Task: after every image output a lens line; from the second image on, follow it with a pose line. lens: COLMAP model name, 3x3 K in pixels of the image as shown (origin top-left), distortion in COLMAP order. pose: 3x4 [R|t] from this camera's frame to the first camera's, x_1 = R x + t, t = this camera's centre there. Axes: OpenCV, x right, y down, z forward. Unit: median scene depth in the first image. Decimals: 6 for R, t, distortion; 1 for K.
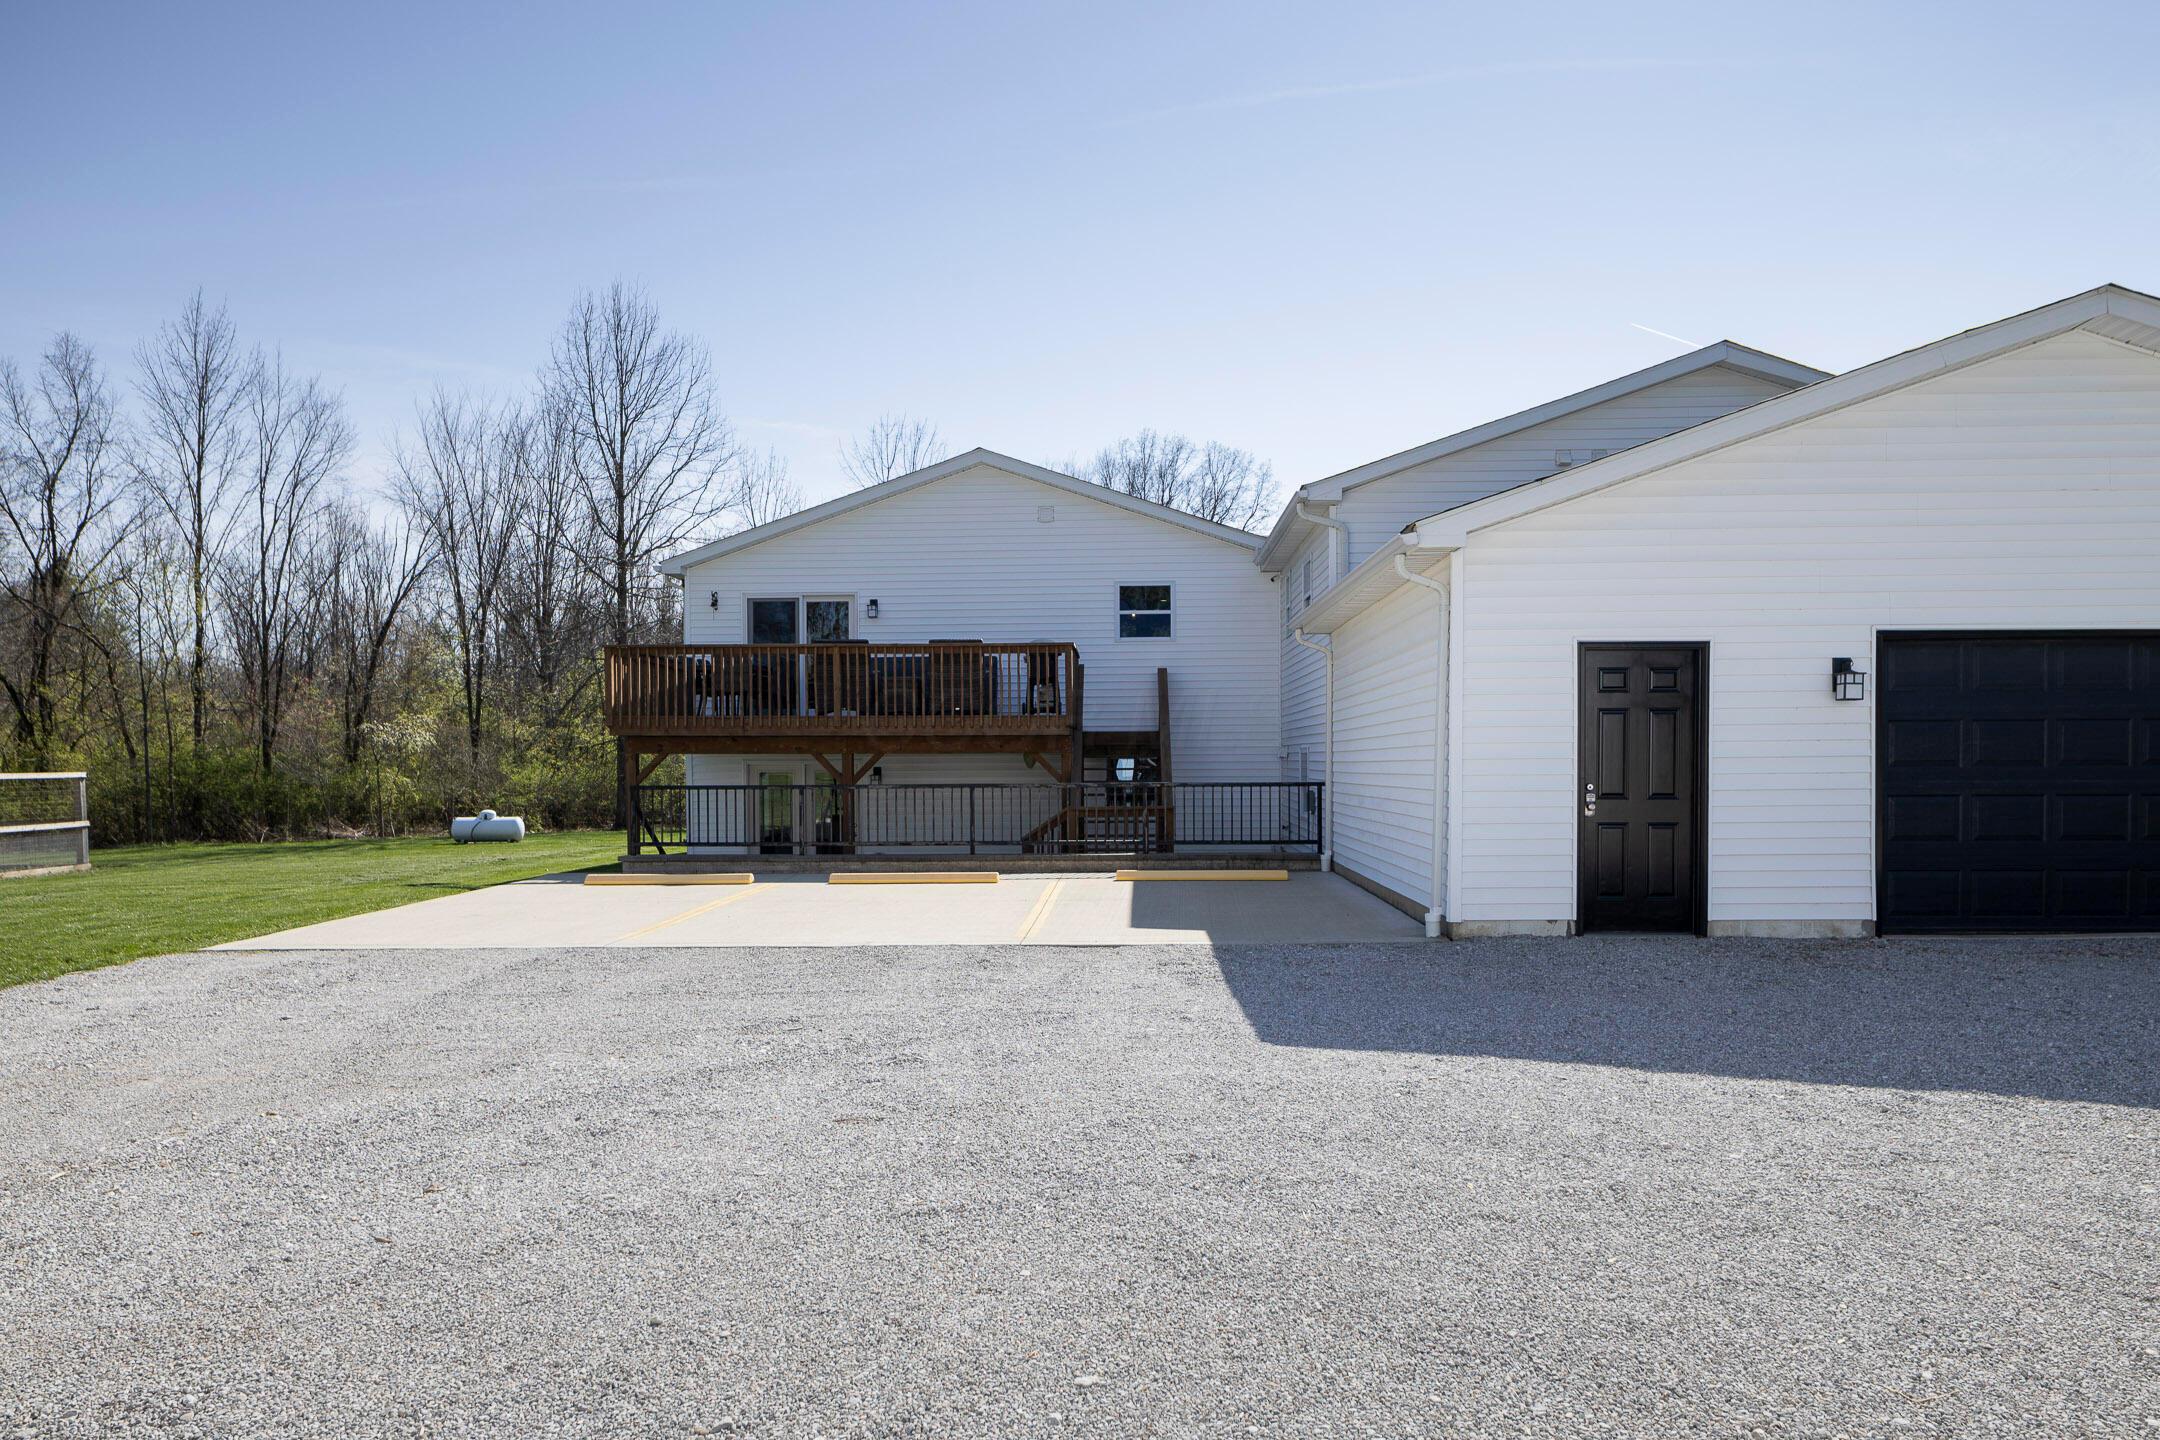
lens RADIAL K [[1487.8, 0, 1080.0], [0, 1487.8, 720.0], [0, 0, 1]] dist [0.053684, -0.001610]
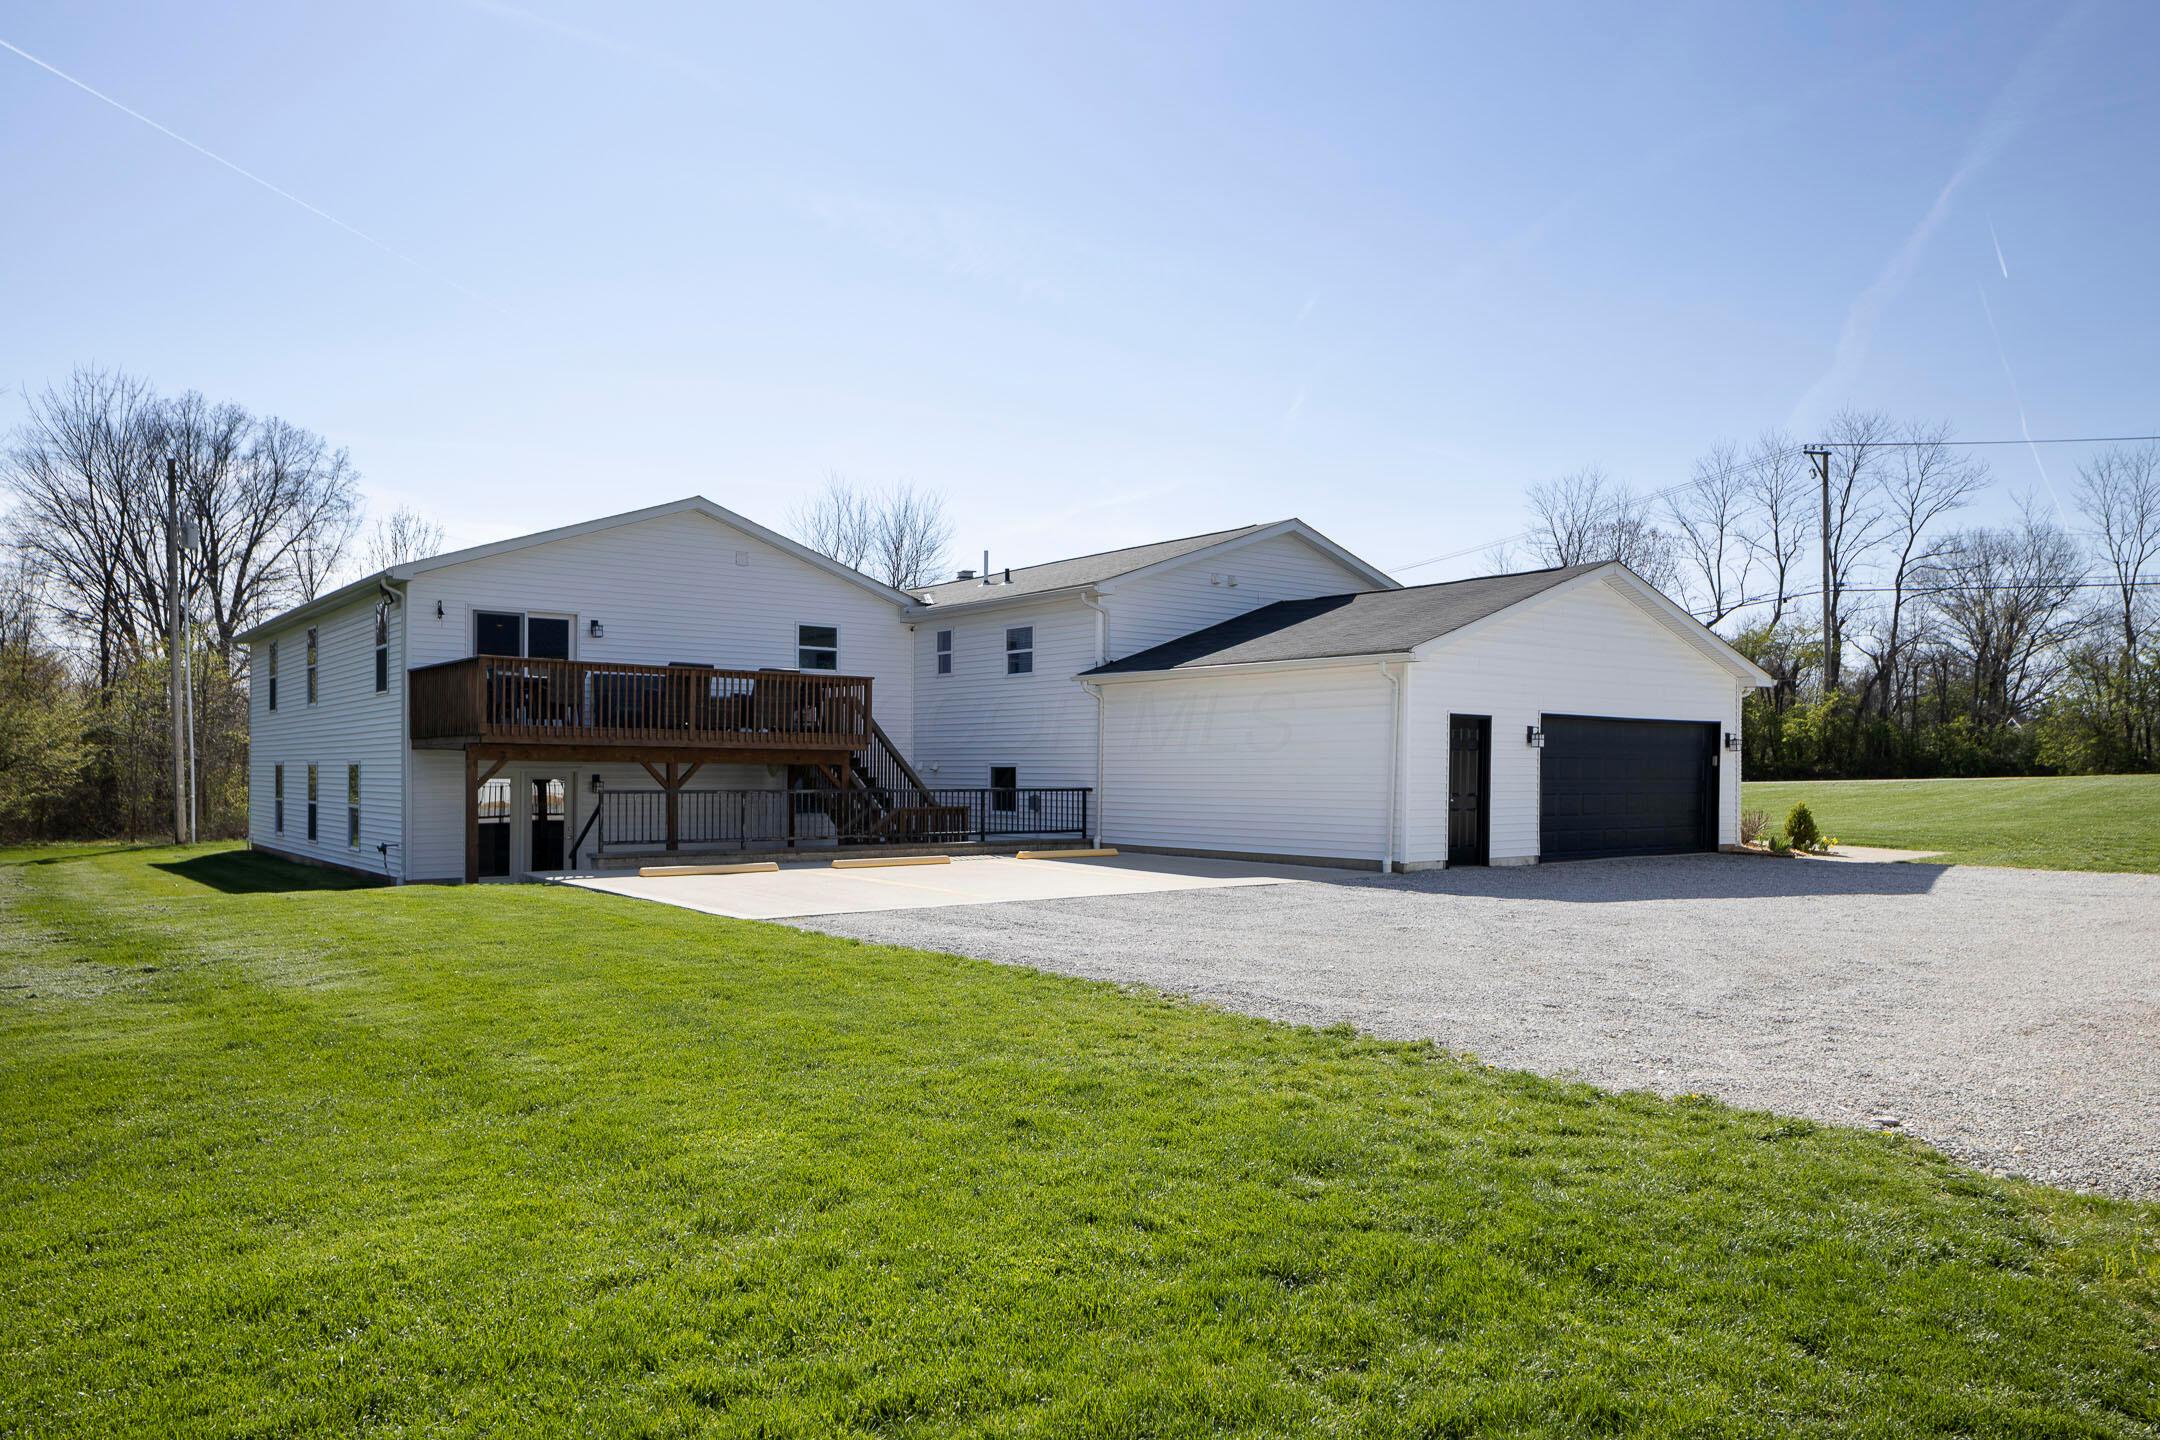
lens RADIAL K [[1470.4, 0, 1082.6], [0, 1470.4, 758.8], [0, 0, 1]] dist [-0.005800, -0.009051]
pose [[0.759036, 0.015093, 0.650874, -0.587082], [-0.028337, 0.999550, 0.009868, -0.000530], [-0.650432, -0.025934, 0.759122, -0.052860]]
